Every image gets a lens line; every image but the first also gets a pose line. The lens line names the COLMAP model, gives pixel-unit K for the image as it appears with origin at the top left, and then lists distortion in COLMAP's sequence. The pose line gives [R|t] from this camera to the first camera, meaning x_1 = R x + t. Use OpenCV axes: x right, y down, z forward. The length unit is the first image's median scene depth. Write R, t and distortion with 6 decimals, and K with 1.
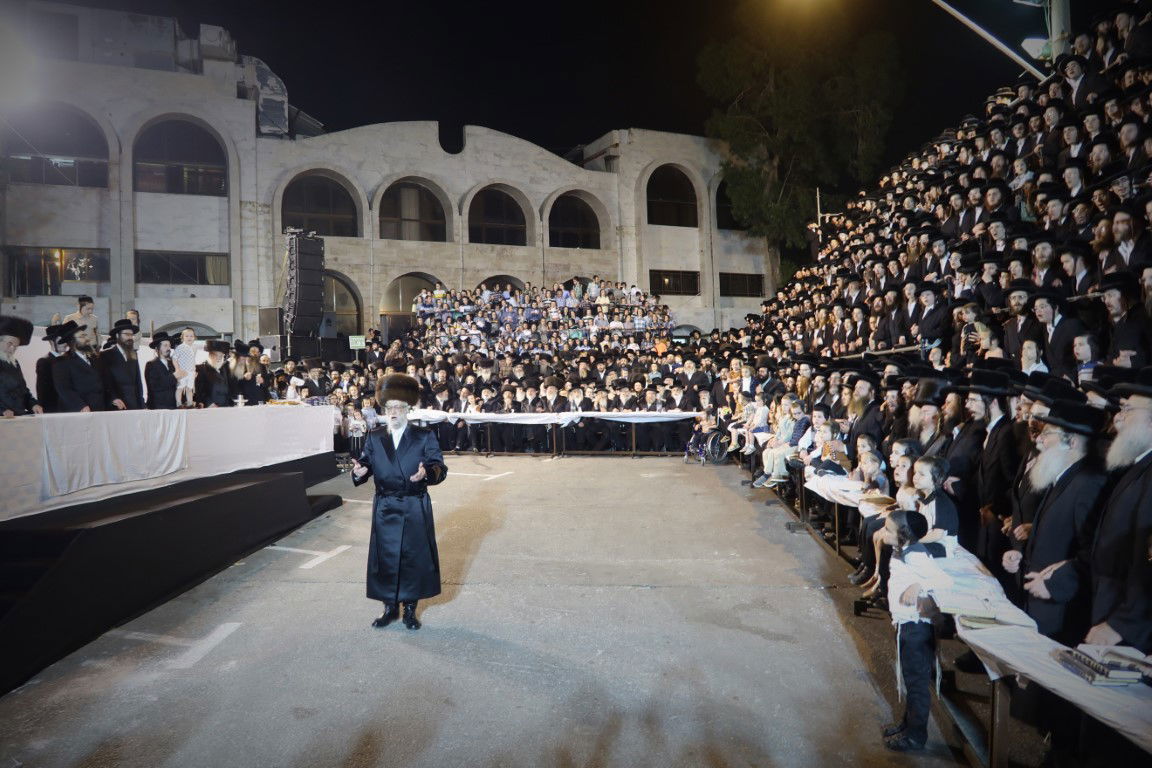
lens RADIAL K [[824.0, 0, 576.9], [0, 824.0, 379.4], [0, 0, 1]] dist [0.013172, 0.000911]
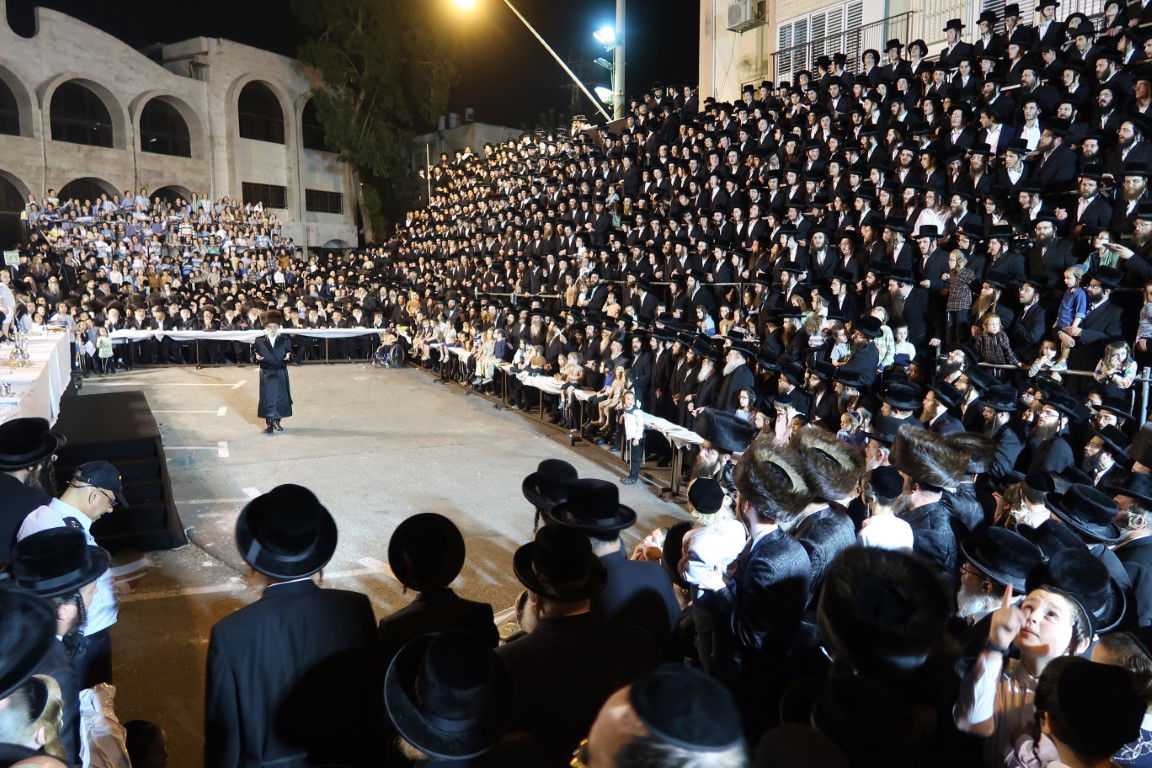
lens RADIAL K [[824.0, 0, 575.3], [0, 824.0, 384.8], [0, 0, 1]] dist [0.013172, 0.000911]
pose [[0.821636, -0.052095, 0.567627, -0.183638], [-0.027775, 0.990973, 0.131153, -0.028408], [-0.569335, -0.123526, 0.812772, -0.136857]]
